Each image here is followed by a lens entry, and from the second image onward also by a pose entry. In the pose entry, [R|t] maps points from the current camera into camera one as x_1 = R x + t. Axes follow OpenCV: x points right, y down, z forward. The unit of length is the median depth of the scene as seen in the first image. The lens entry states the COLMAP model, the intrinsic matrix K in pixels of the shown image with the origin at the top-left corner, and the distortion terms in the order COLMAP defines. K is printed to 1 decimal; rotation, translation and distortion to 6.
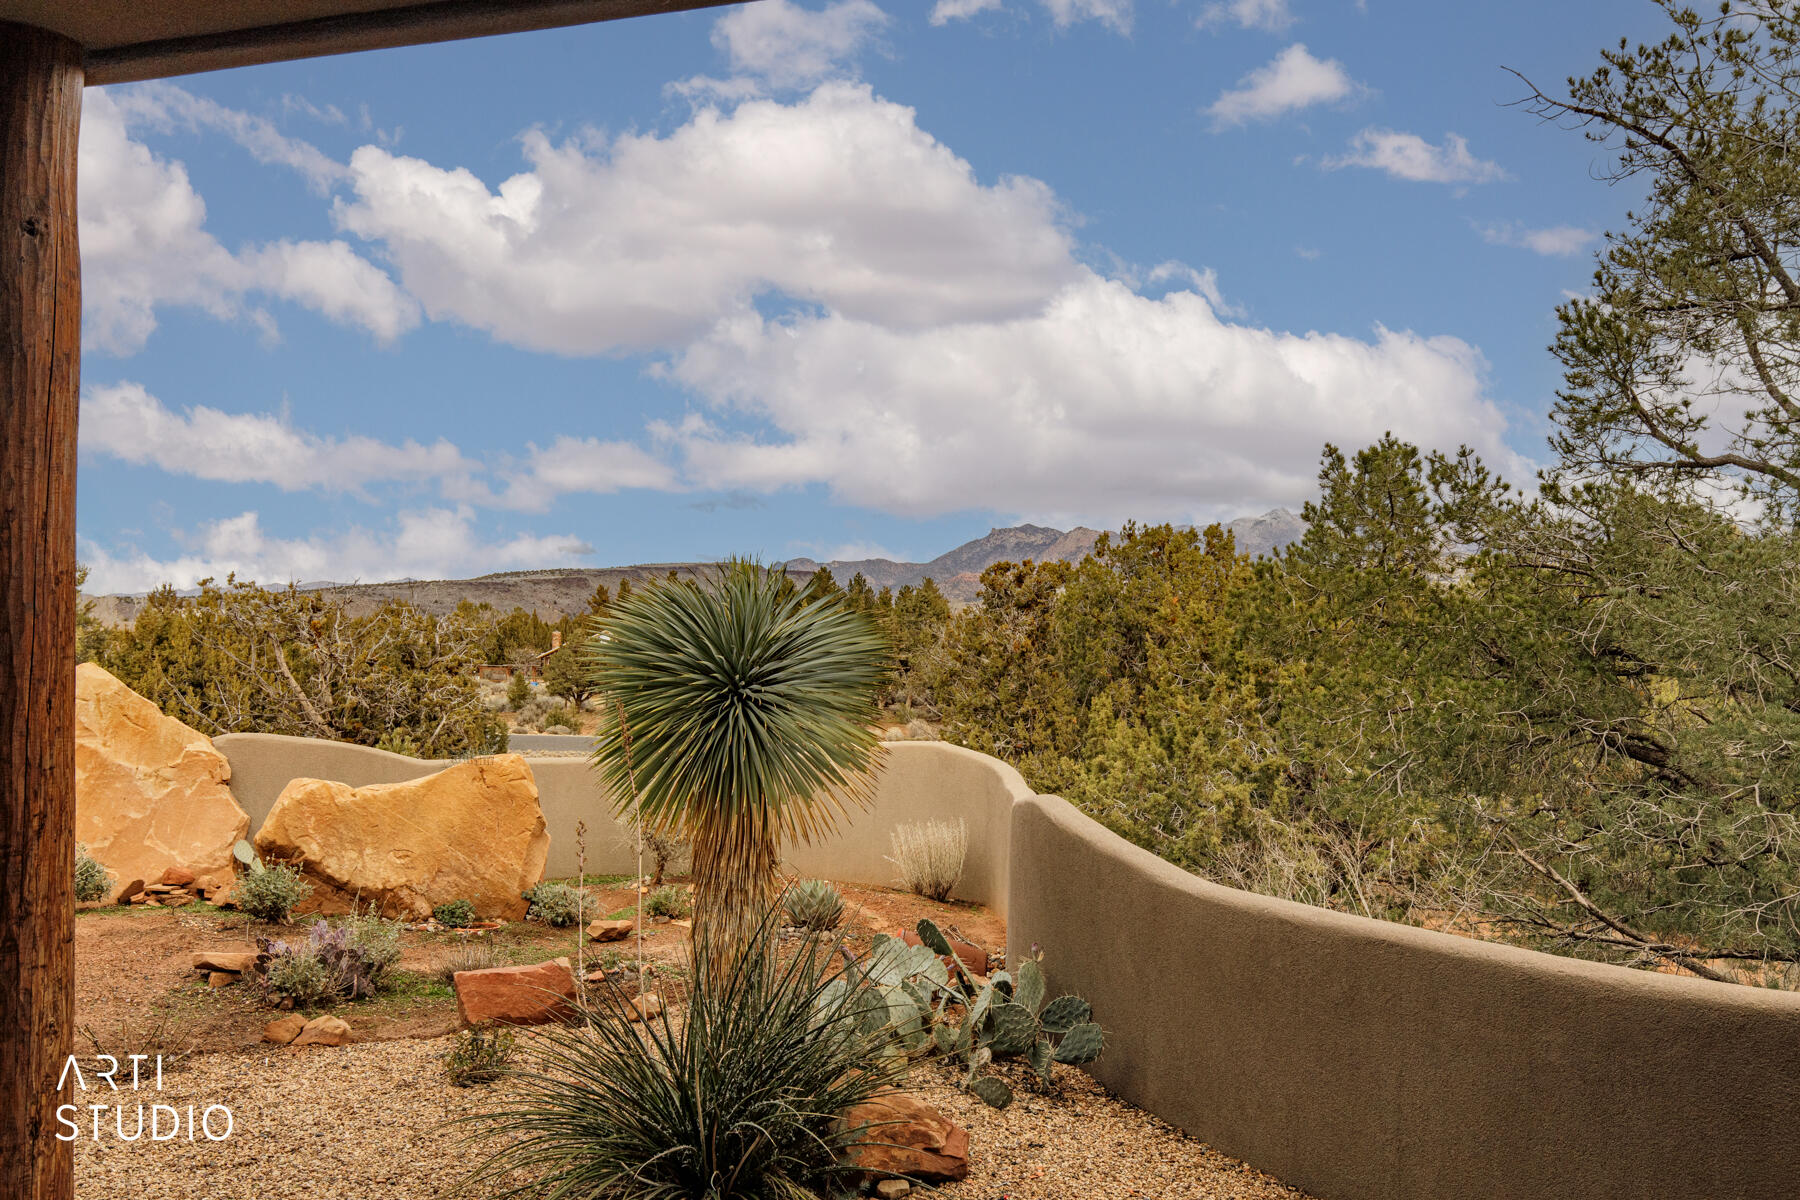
lens RADIAL K [[1429.7, 0, 906.9], [0, 1429.7, 607.9], [0, 0, 1]] dist [0.011157, 0.000379]
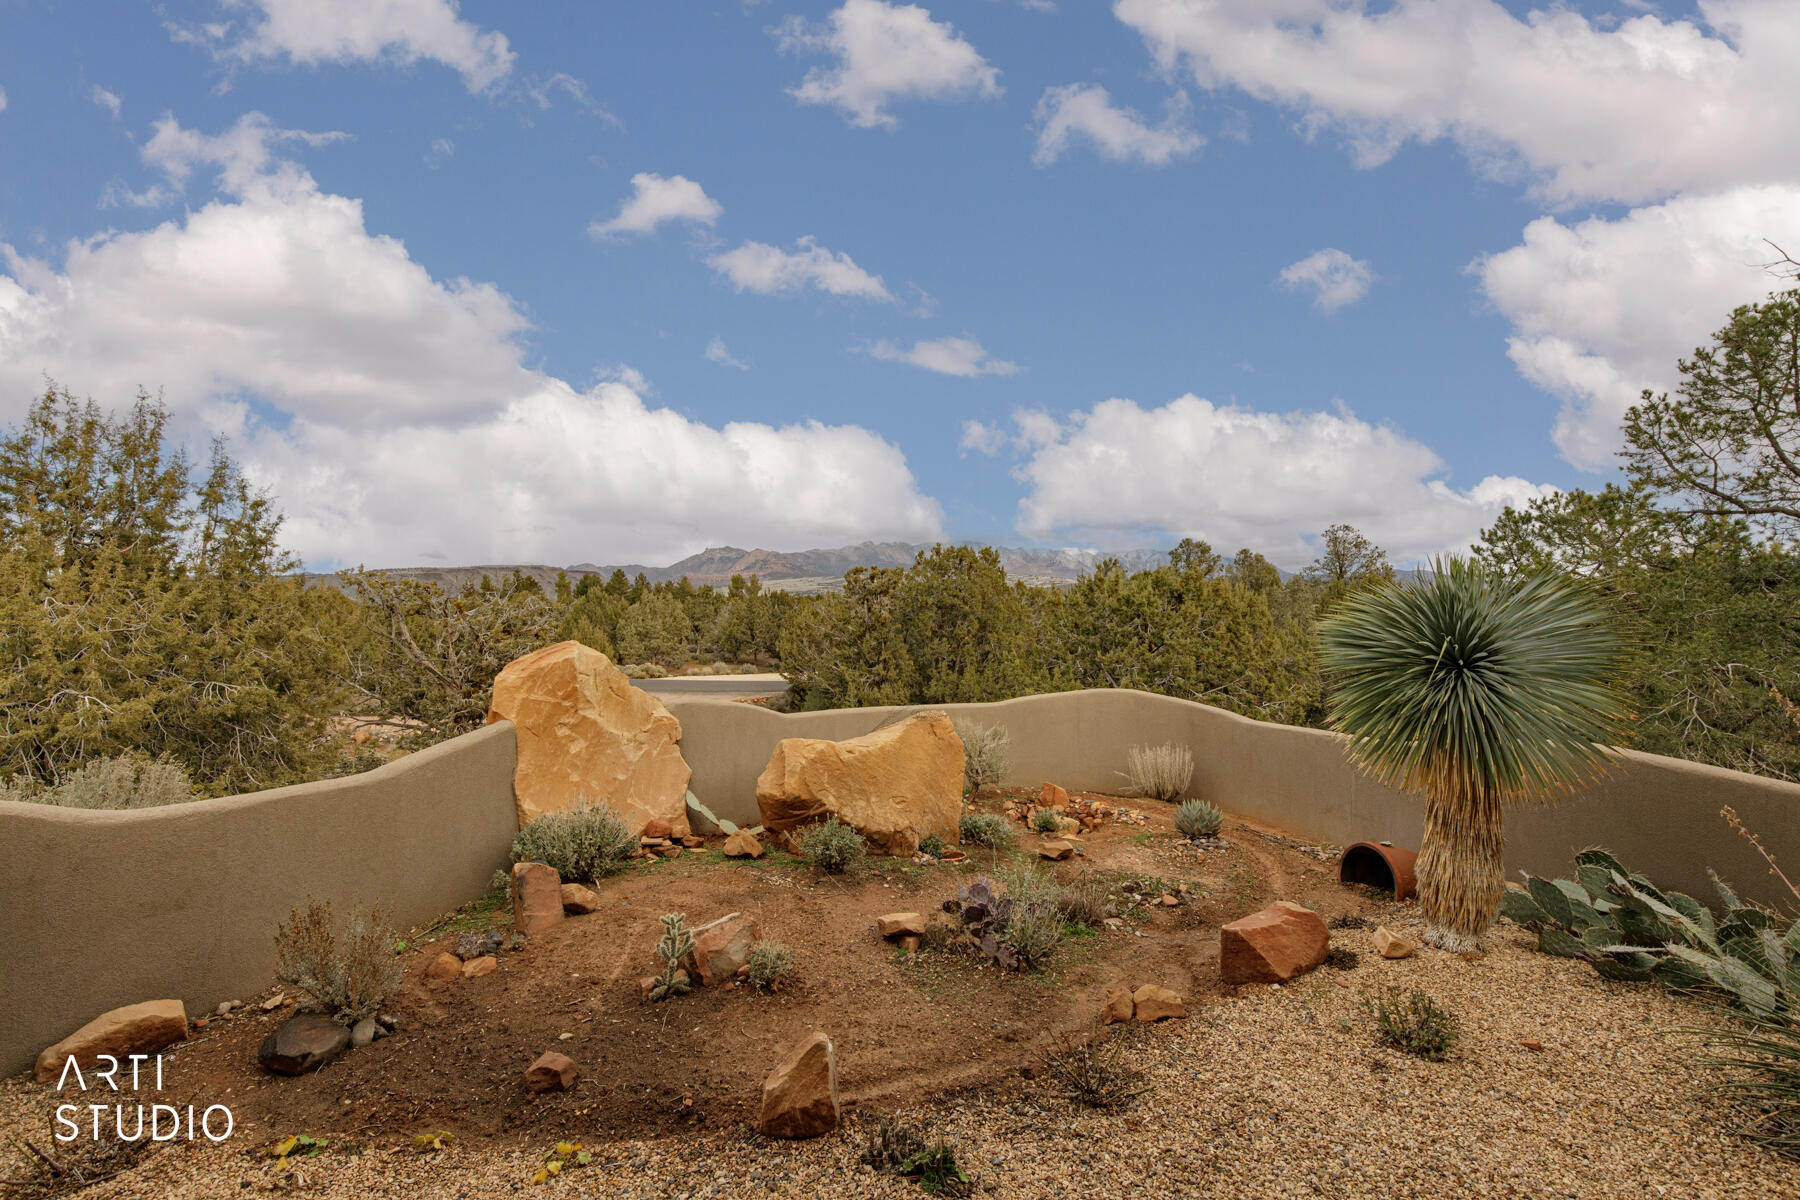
lens RADIAL K [[812.7, 0, 892.9], [0, 812.7, 604.6], [0, 0, 1]] dist [0.009004, -0.000417]
pose [[0.959307, 0.002142, 0.282358, -0.510012], [-0.005440, 0.999926, 0.010897, 0.002686], [-0.282314, -0.011989, 0.959247, 0.333306]]
